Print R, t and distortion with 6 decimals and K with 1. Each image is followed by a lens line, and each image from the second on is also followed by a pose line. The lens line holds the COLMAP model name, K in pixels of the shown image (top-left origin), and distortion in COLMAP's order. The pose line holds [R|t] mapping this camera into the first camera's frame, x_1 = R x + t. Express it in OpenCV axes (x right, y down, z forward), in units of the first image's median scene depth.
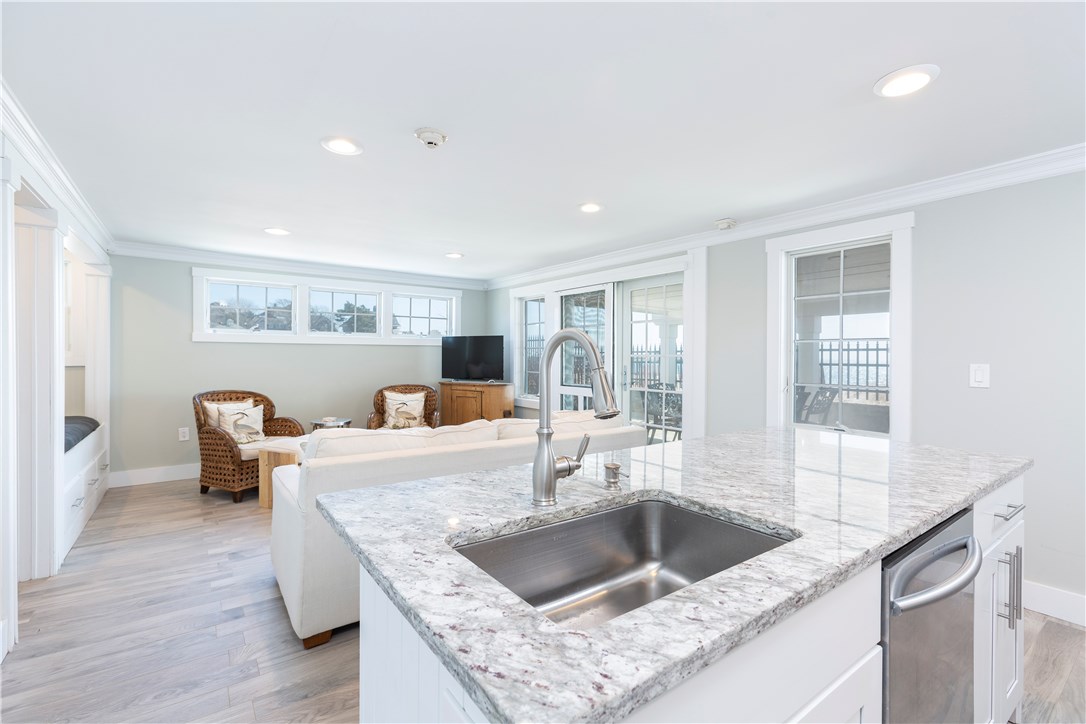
lens RADIAL K [[480.8, 0, 538.0], [0, 480.8, 356.1], [0, 0, 1]] dist [0.005692, 0.001539]
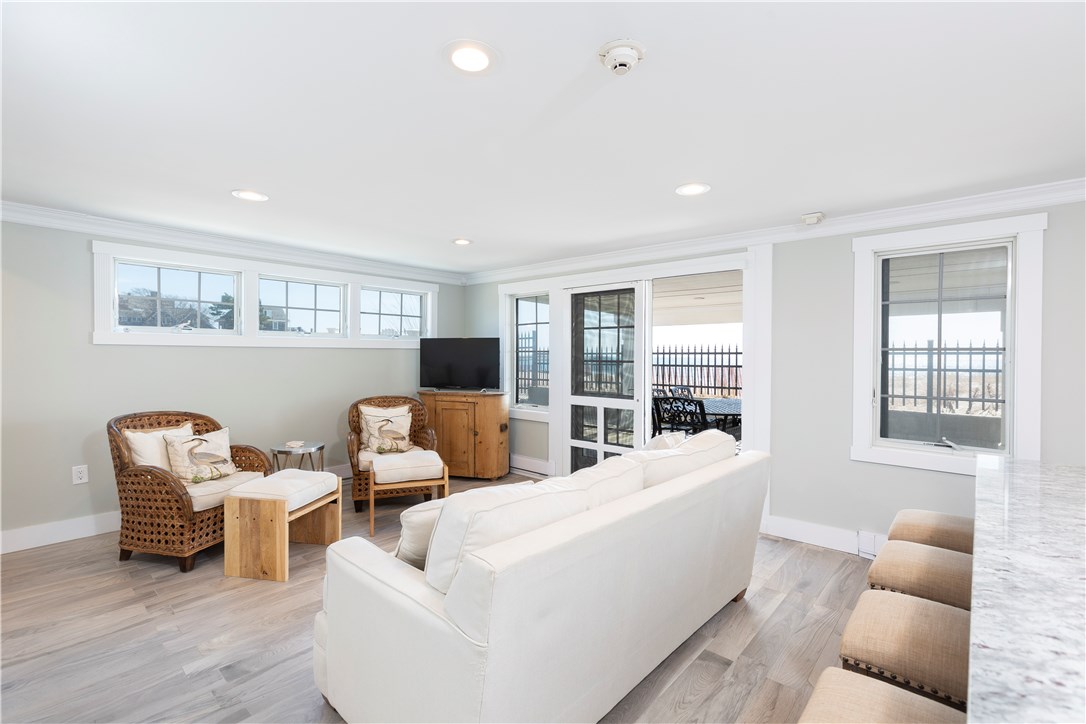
lens RADIAL K [[480.8, 0, 538.8], [0, 480.8, 354.8], [0, 0, 1]] dist [0.005692, 0.001539]
pose [[0.978789, -0.000807, 0.204870, -0.236855], [0.000756, 1.000000, 0.000325, -0.015974], [-0.204870, -0.000163, 0.978789, 0.175862]]
